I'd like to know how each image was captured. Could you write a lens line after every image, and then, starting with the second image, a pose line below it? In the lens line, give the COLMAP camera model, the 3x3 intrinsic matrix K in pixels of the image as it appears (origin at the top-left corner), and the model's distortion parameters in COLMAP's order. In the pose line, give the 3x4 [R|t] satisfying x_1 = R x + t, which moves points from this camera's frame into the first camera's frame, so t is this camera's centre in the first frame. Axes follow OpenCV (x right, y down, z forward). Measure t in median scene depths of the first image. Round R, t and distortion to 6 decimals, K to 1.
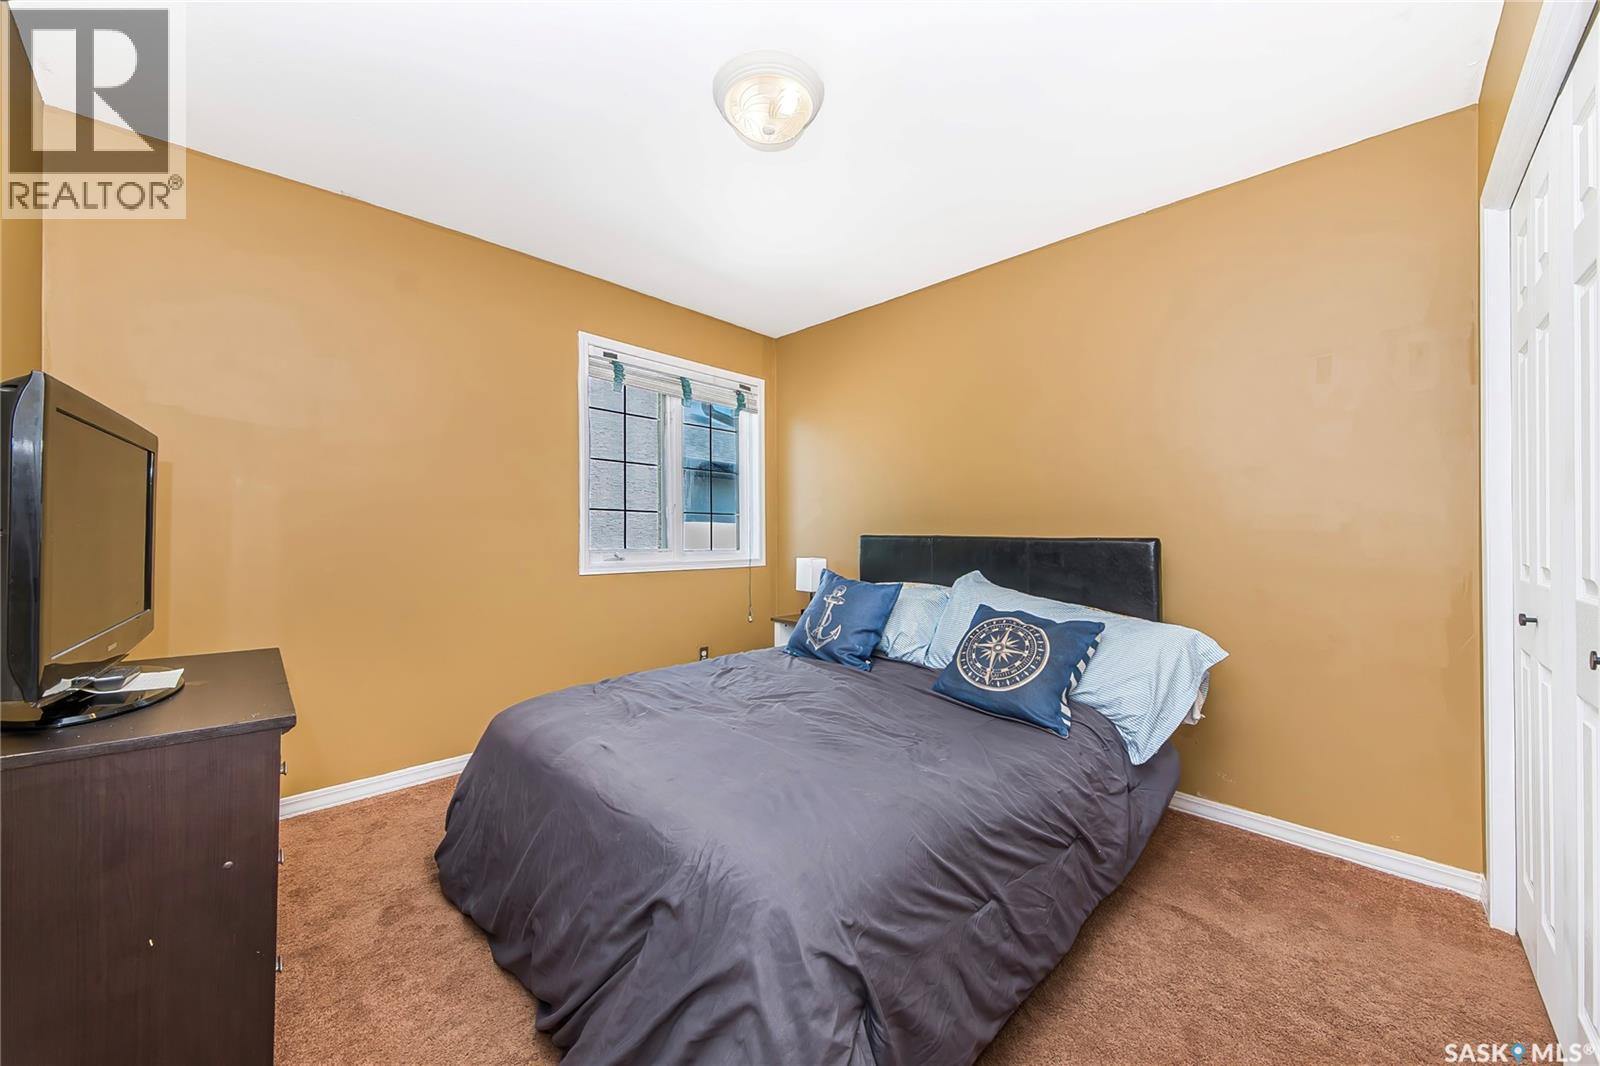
lens RADIAL K [[577.9, 0, 800.1], [0, 577.9, 534.1], [0, 0, 1]] dist [-0.000408, -0.000054]
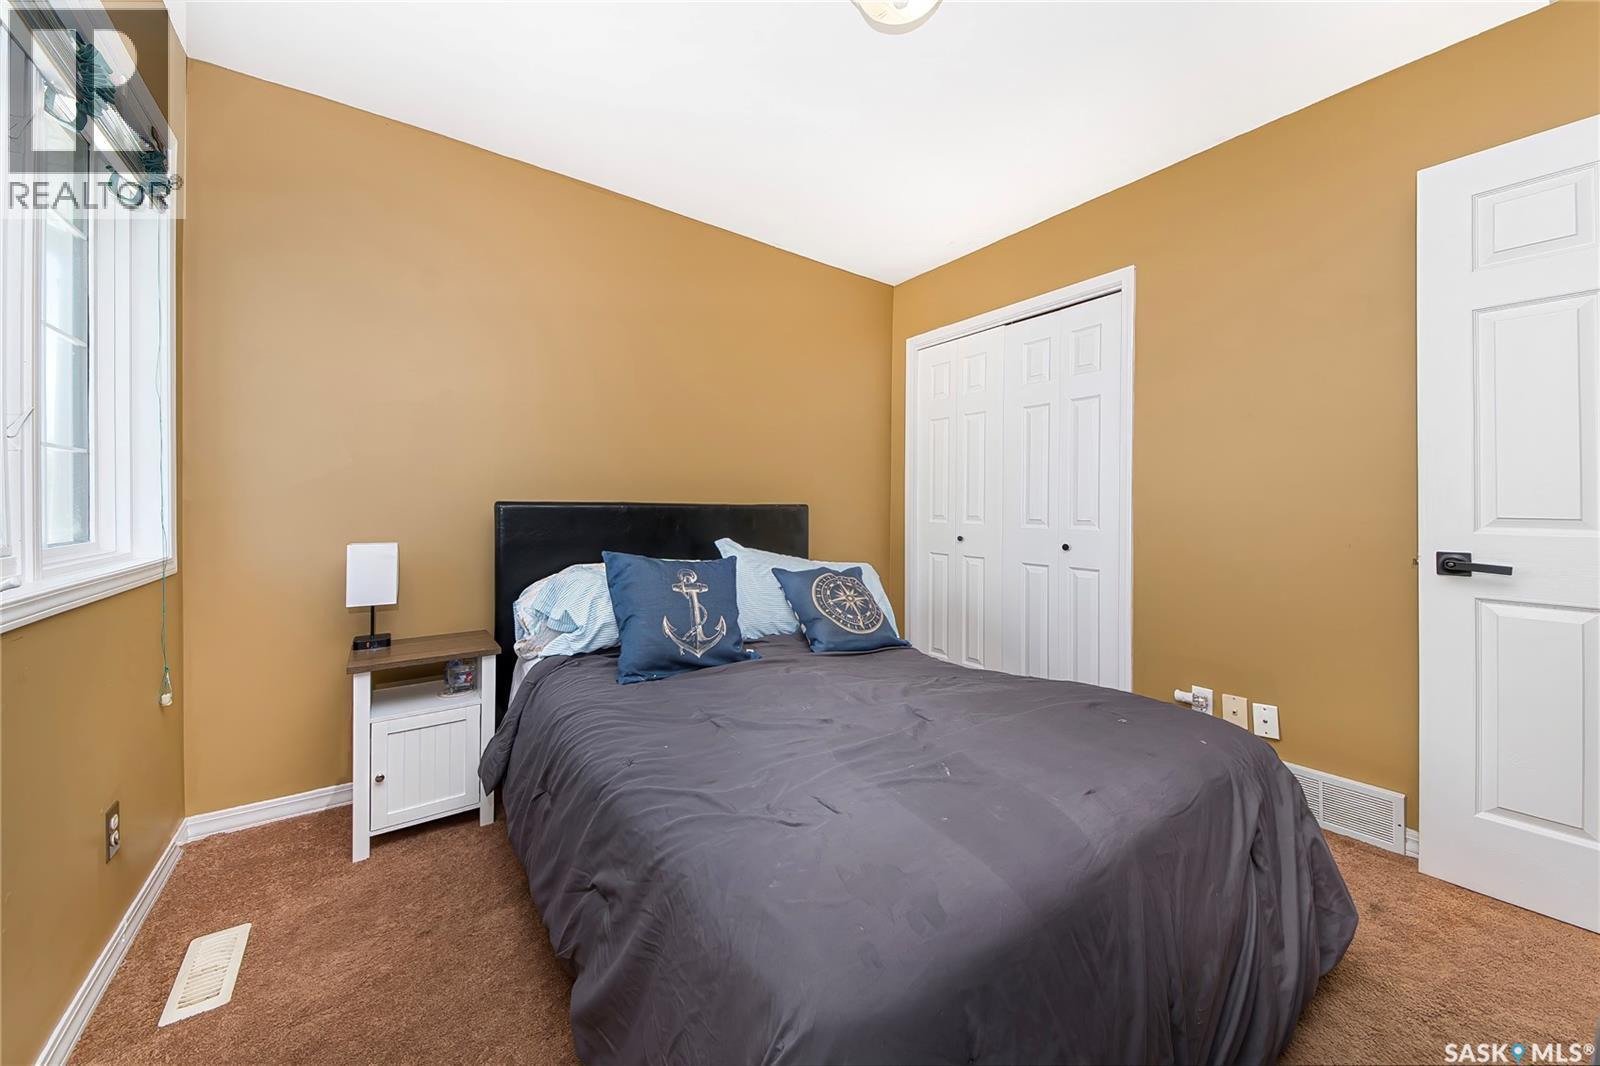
lens RADIAL K [[563.4, 0, 803.7], [0, 563.4, 528.6], [0, 0, 1]] dist [-0.000171, -0.007238]
pose [[0.153871, -0.049370, 0.986857, -0.659638], [-0.001083, 0.998742, 0.050134, -0.001624], [-0.988090, -0.008783, 0.153624, 0.755742]]
